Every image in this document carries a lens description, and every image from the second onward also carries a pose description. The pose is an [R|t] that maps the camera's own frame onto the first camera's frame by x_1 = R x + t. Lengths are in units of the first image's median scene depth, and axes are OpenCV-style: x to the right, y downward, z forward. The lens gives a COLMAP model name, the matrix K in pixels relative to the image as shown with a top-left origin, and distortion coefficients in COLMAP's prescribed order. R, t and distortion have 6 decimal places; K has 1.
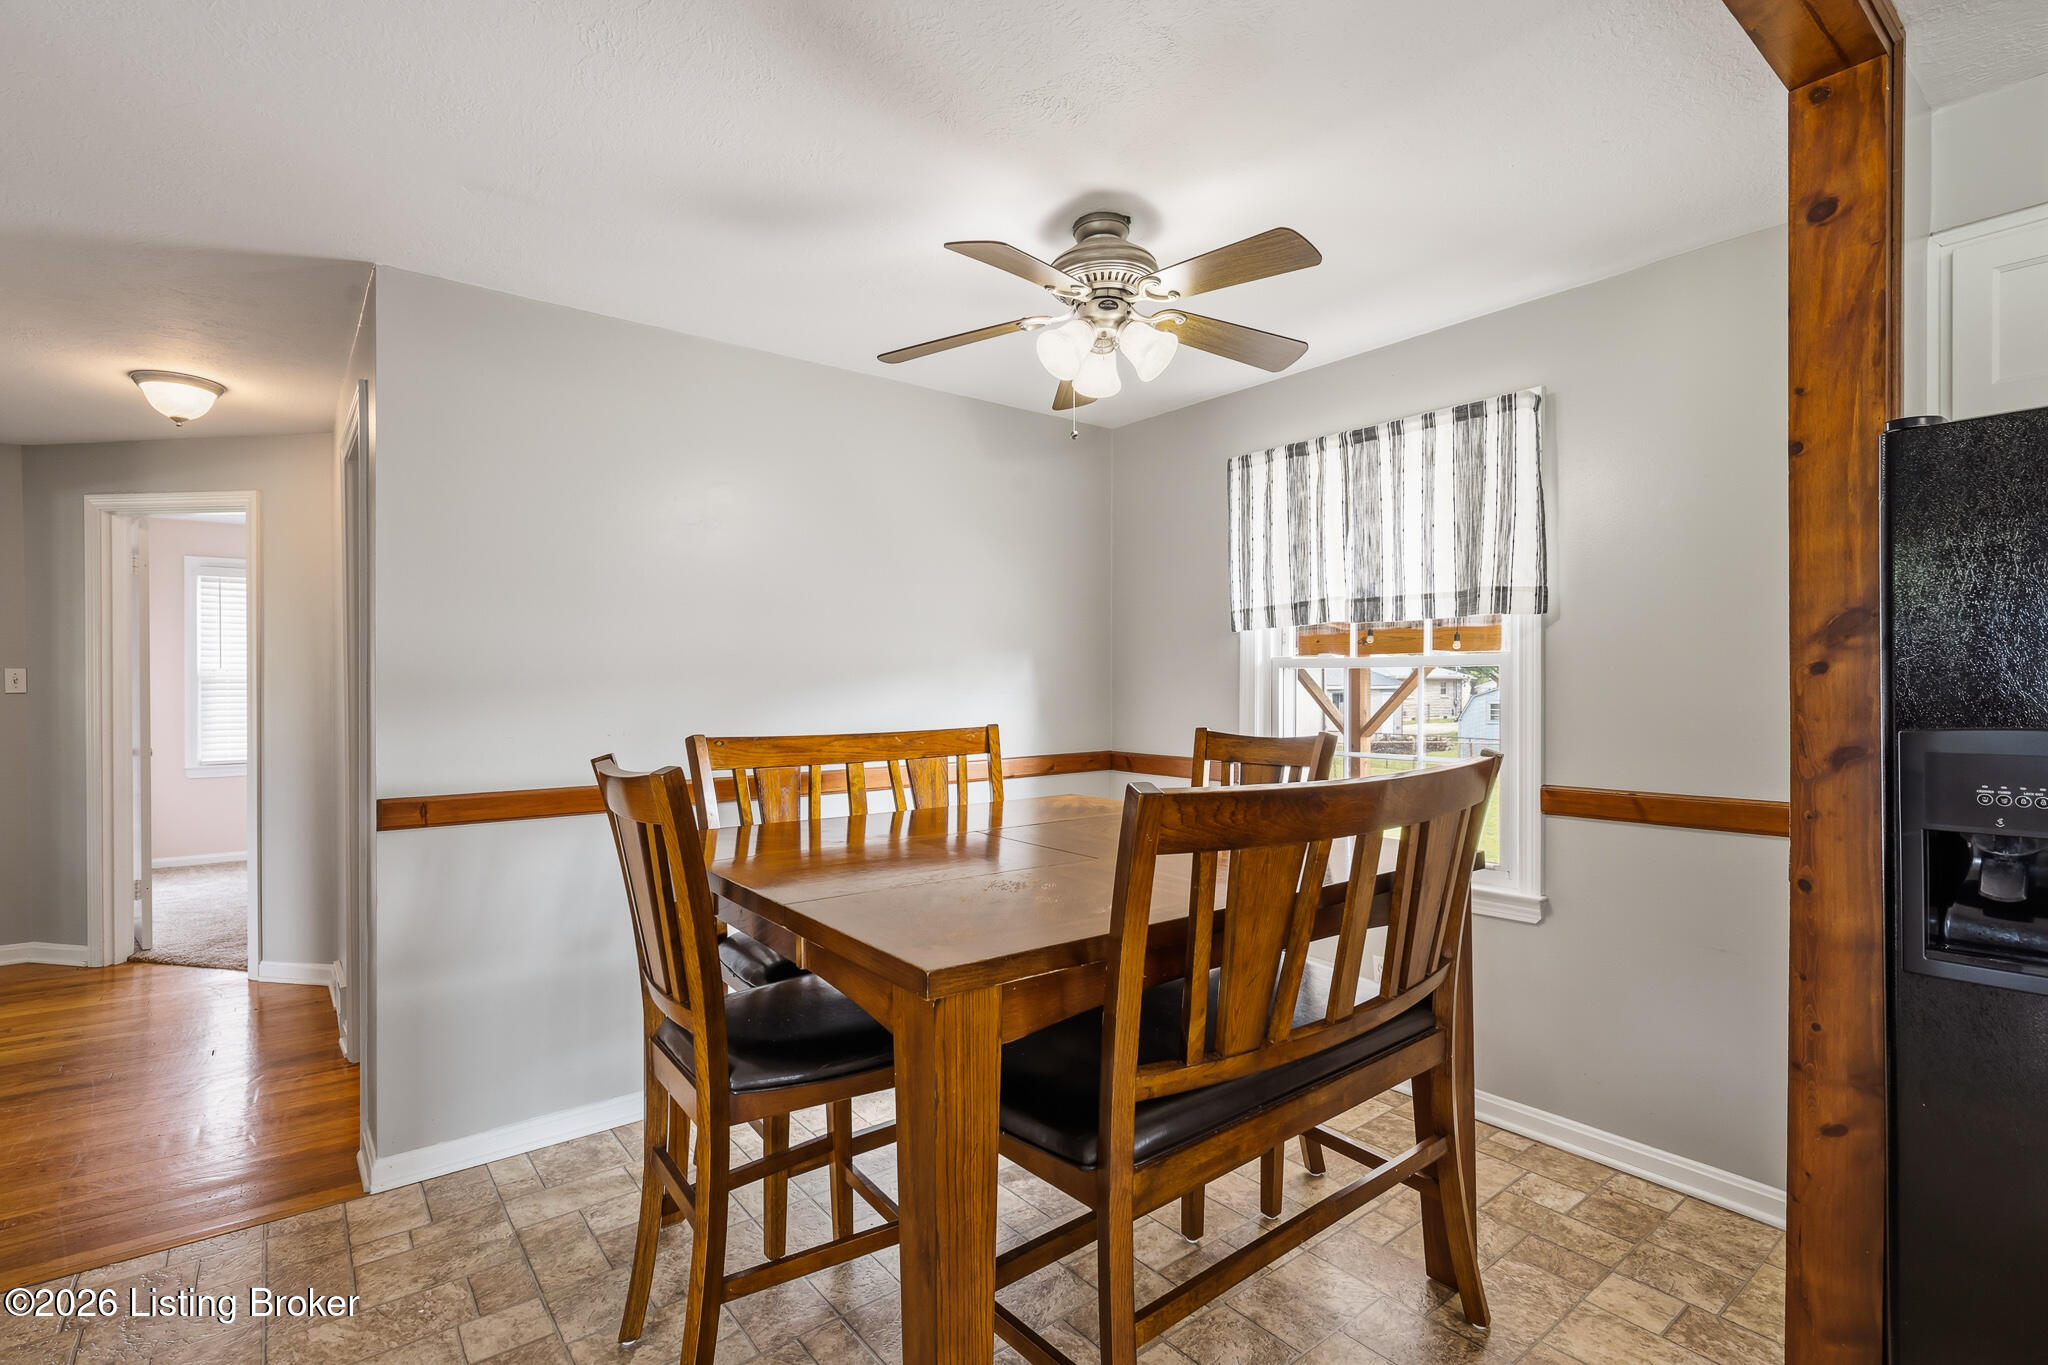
lens RADIAL K [[945.3, 0, 1031.6], [0, 945.3, 688.8], [0, 0, 1]] dist [0.000859, 0.000157]
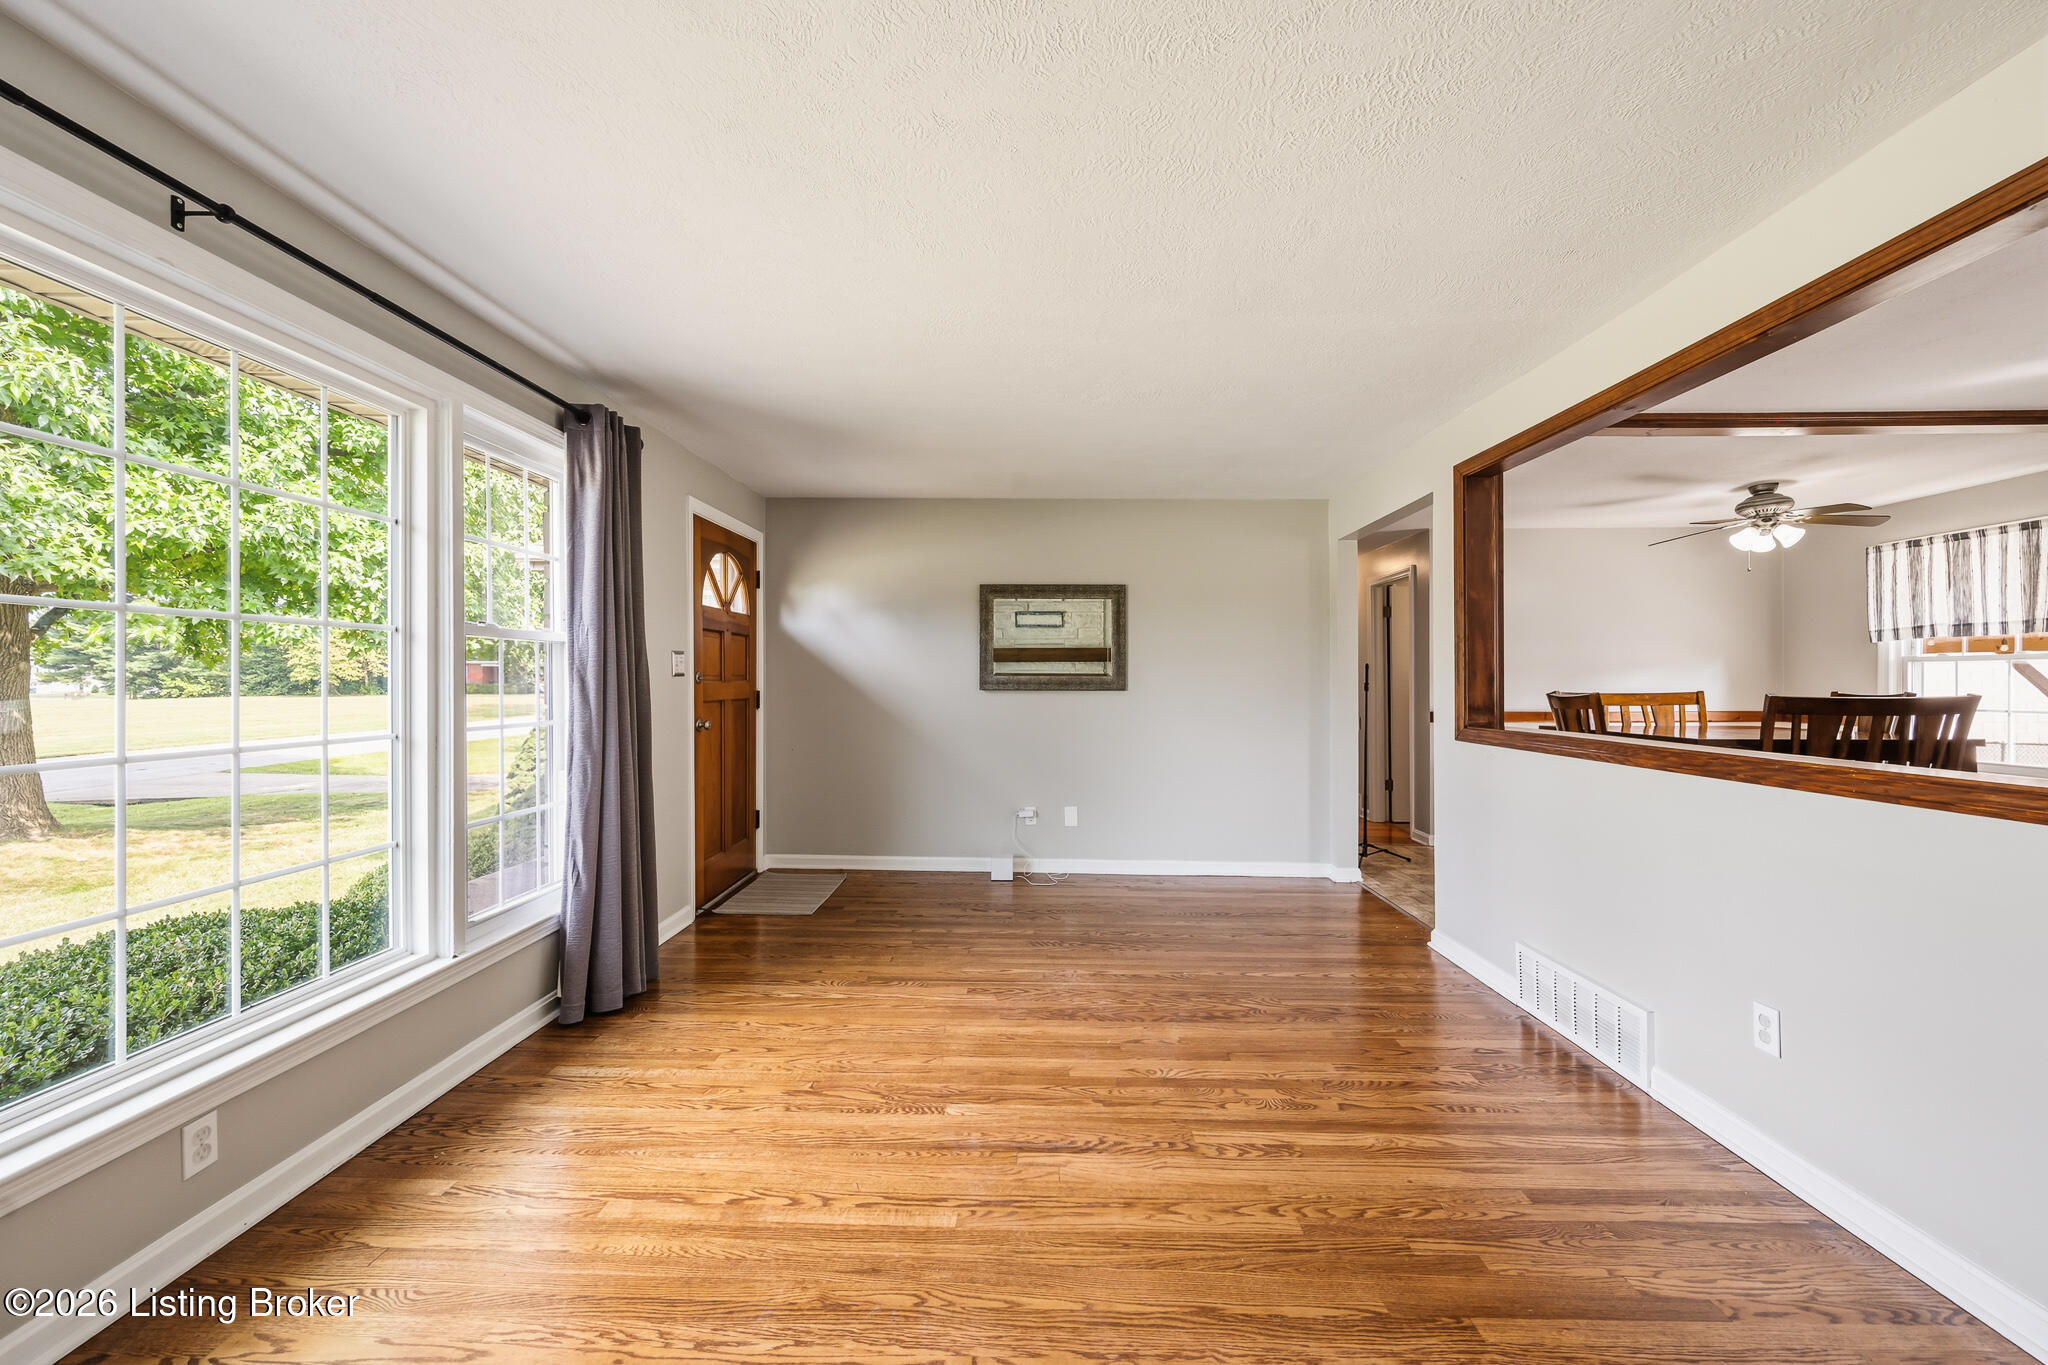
lens RADIAL K [[809.0, 0, 1027.7], [0, 809.0, 684.8], [0, 0, 1]] dist [0.001247, 0.000512]
pose [[0.764429, -0.002068, -0.644704, -0.023563], [0.003142, 0.999995, 0.000517, 0.017446], [0.644700, -0.002421, 0.764432, -1.419585]]
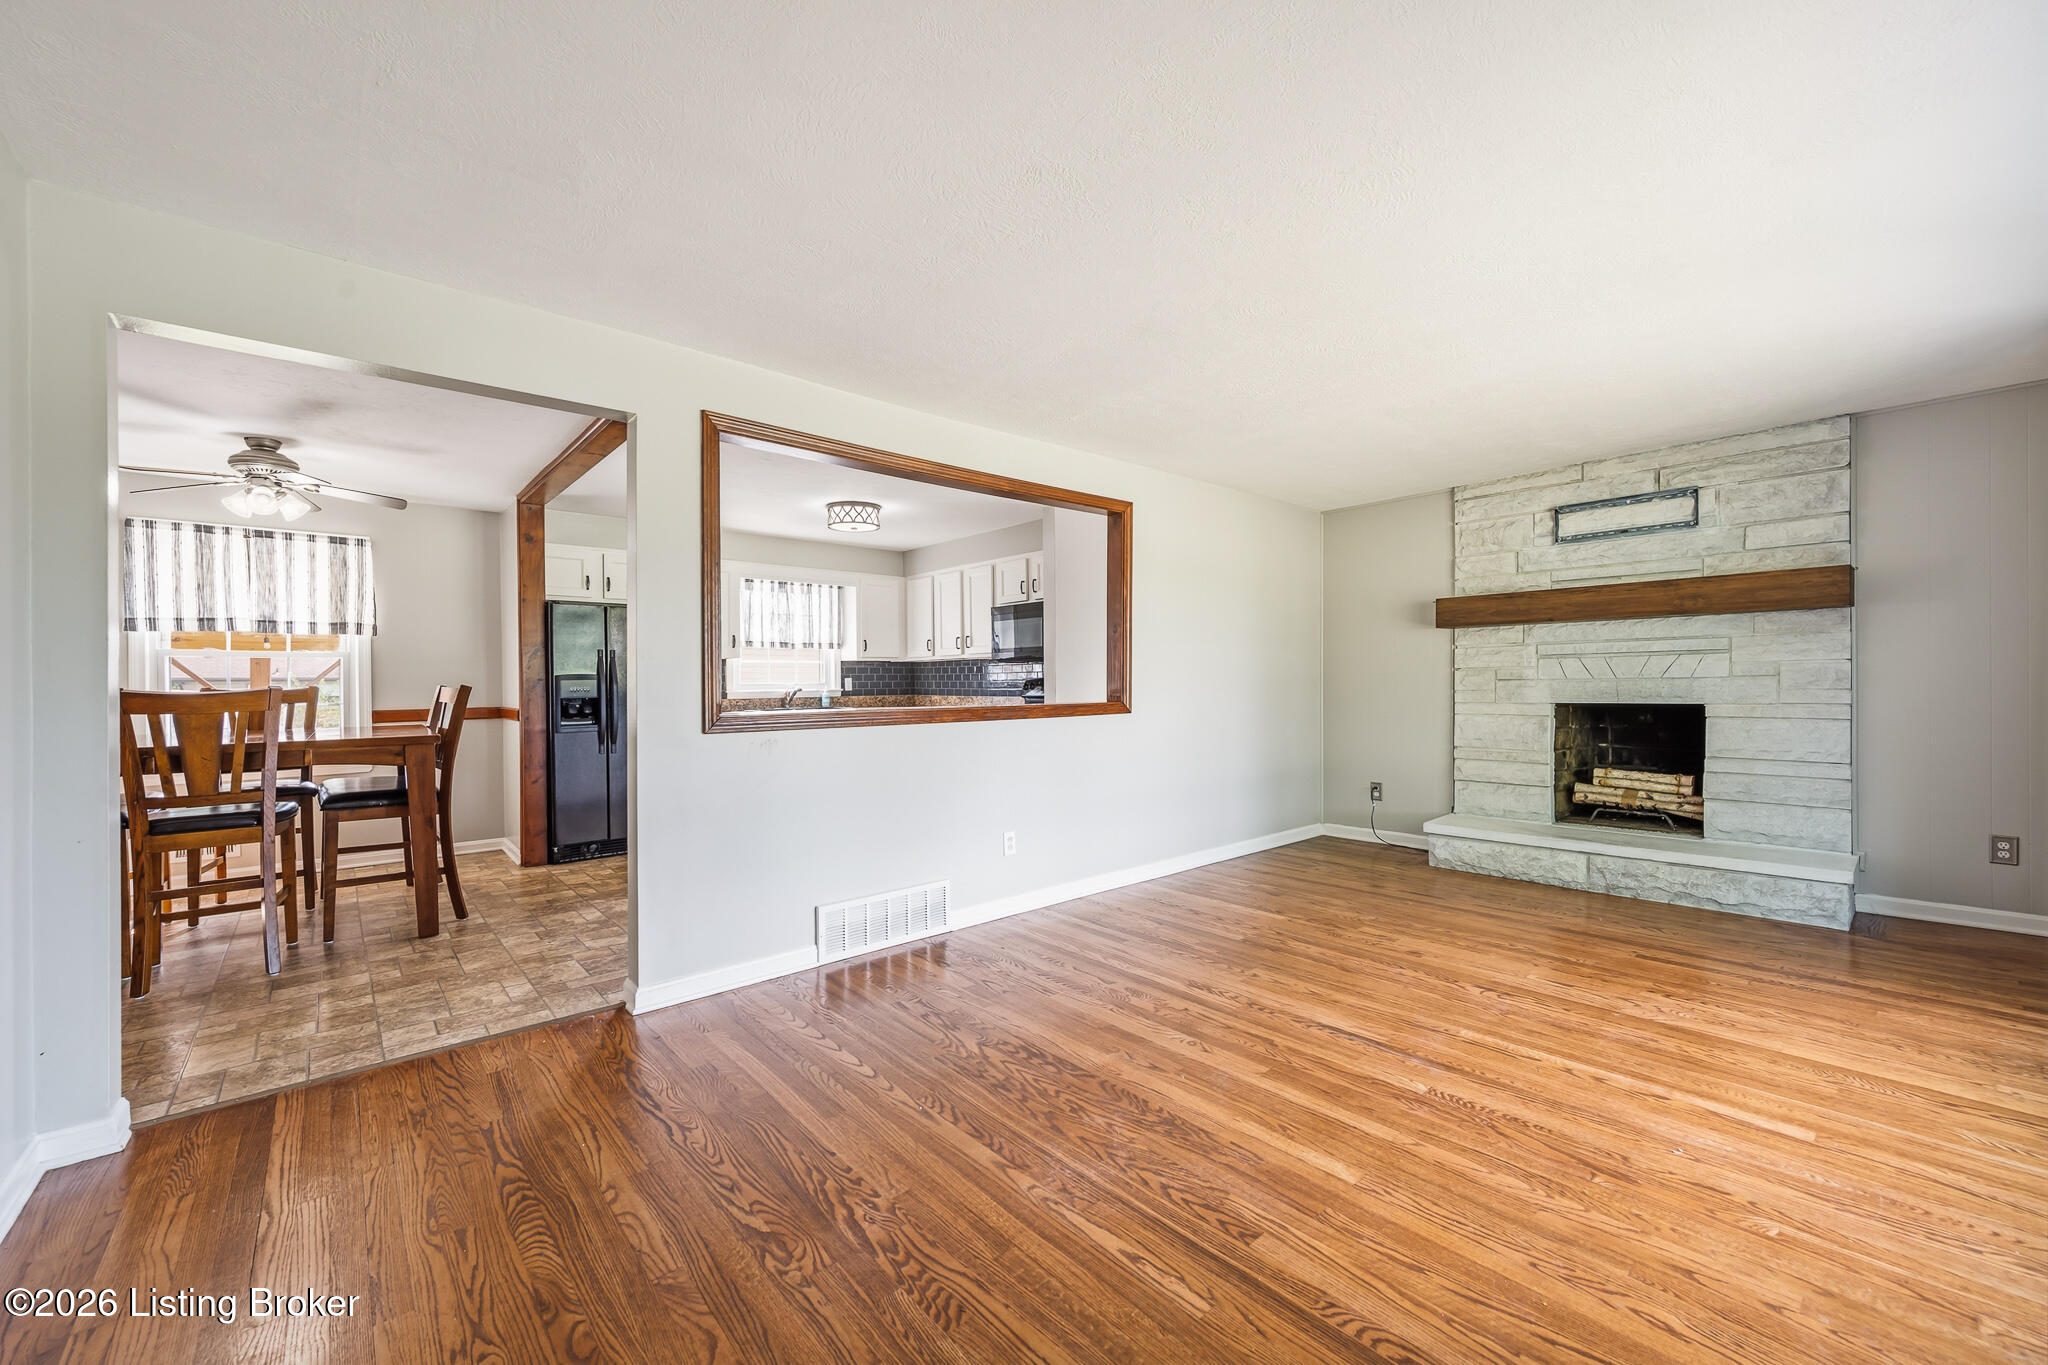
lens RADIAL K [[809.0, 0, 1027.7], [0, 809.0, 684.8], [0, 0, 1]] dist [0.001247, 0.000512]
pose [[-0.045879, -0.005926, 0.998929, -1.351146], [0.010699, 0.999922, 0.006423, 0.039469], [-0.998890, 0.010982, -0.045812, -0.453203]]
